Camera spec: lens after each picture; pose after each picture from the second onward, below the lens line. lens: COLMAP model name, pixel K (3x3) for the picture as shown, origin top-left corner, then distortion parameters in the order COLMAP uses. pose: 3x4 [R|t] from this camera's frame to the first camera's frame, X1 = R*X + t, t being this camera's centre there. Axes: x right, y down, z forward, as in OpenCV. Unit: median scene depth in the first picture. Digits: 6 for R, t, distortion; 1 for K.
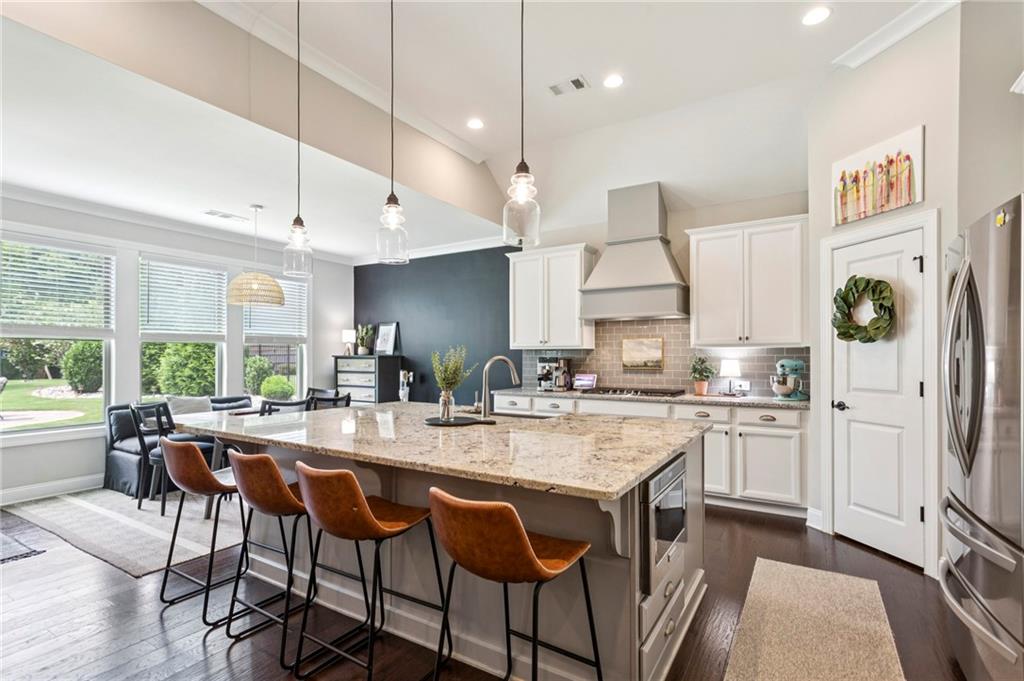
lens RADIAL K [[489.5, 0, 506.6], [0, 489.5, 353.2], [0, 0, 1]] dist [0.001121, 0.000357]
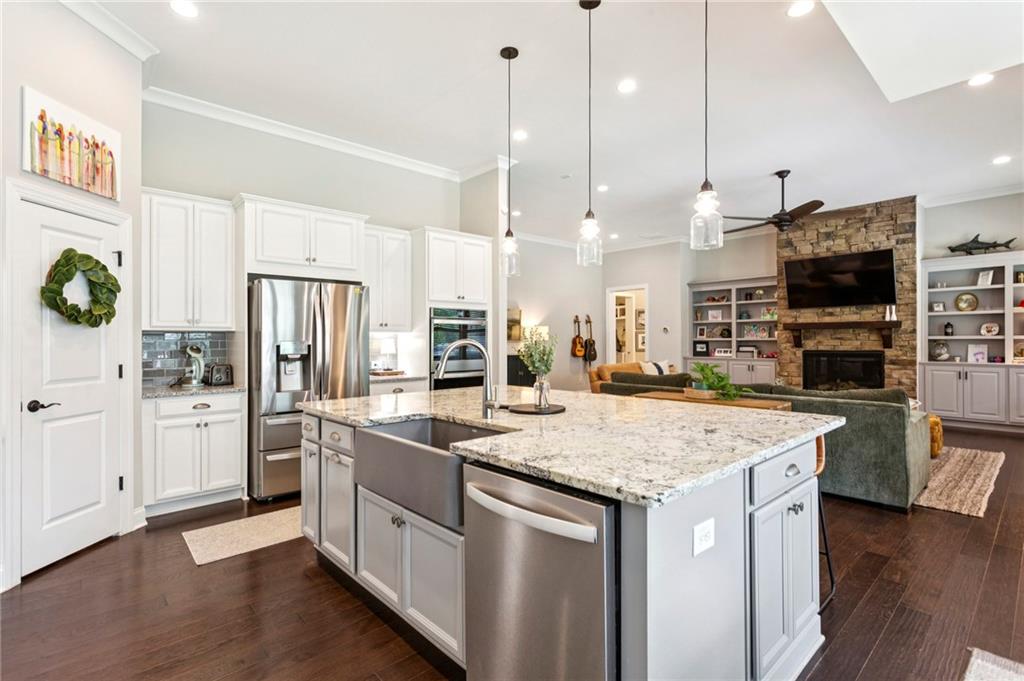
lens RADIAL K [[489.5, 0, 507.8], [0, 489.5, 337.9], [0, 0, 1]] dist [0.001121, 0.000357]
pose [[-0.961364, 0.006281, 0.275209, -0.203262], [0.004104, 0.999956, -0.008488, 0.007402], [-0.275250, -0.007030, -0.961347, 1.227102]]
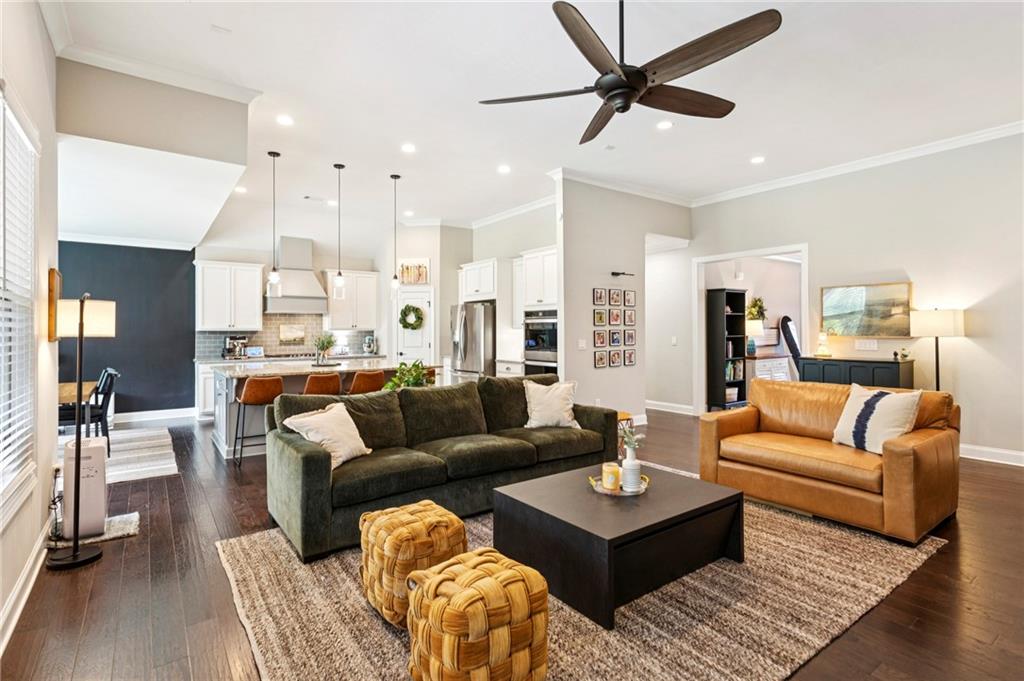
lens RADIAL K [[489.5, 0, 510.0], [0, 489.5, 335.7], [0, 0, 1]] dist [0.001121, 0.000357]
pose [[0.365146, -0.006926, 0.930924, -1.198793], [-0.002054, 0.999964, 0.008245, -0.008833], [-0.930948, -0.004923, 0.365119, -0.377921]]
